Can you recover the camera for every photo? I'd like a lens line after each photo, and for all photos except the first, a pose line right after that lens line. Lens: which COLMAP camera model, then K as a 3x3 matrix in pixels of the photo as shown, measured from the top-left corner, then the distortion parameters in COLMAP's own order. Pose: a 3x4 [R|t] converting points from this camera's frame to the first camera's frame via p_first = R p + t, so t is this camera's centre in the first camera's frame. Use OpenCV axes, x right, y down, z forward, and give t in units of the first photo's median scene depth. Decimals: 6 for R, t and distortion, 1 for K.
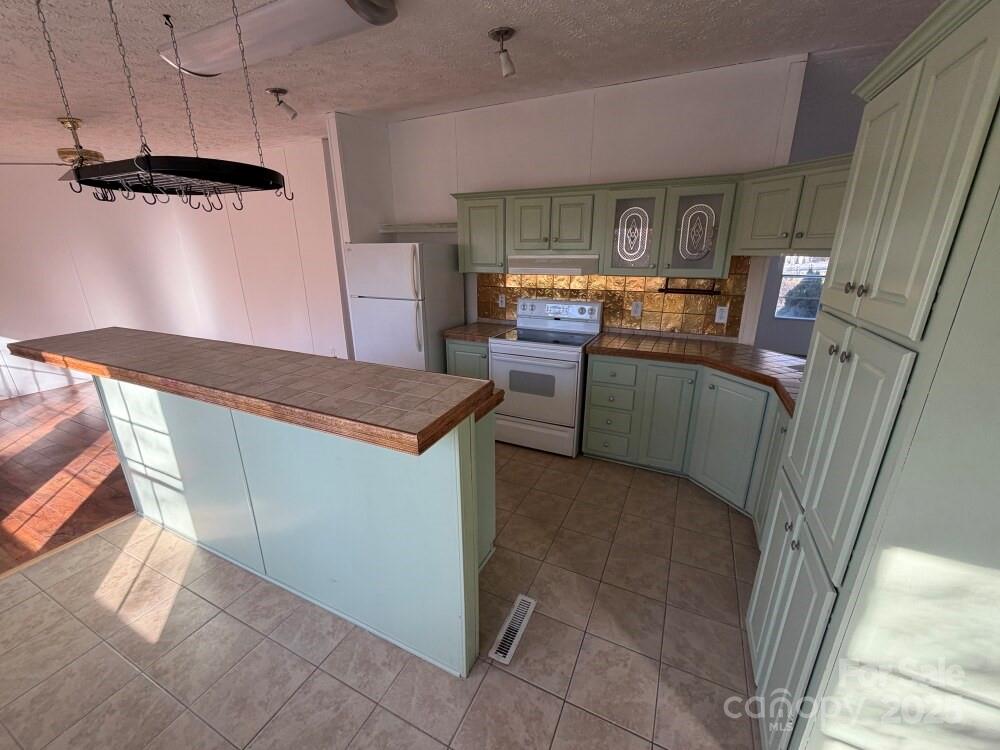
lens RADIAL K [[397.7, 0, 497.5], [0, 397.7, 376.2], [0, 0, 1]] dist [0.000423, 0.000465]
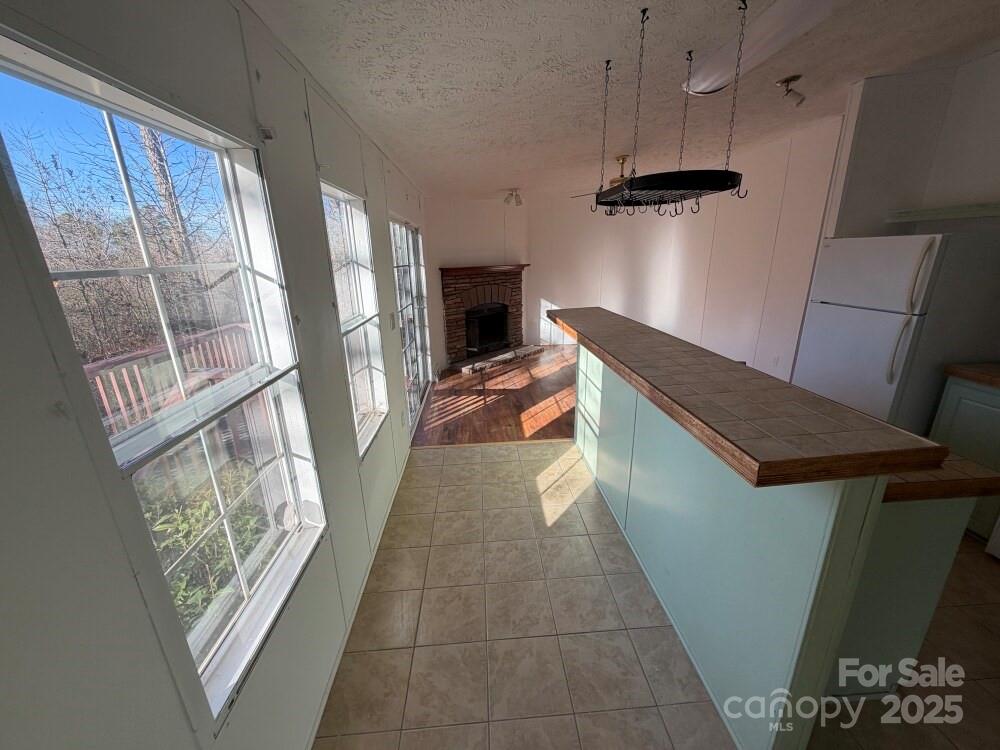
lens RADIAL K [[397.7, 0, 505.3], [0, 397.7, 376.4], [0, 0, 1]] dist [0.000423, 0.000465]
pose [[0.492245, 0.249086, -0.834057, 0.109541], [-0.245380, 0.959031, 0.141590, -0.010604], [0.835155, 0.134964, 0.533199, 0.033876]]
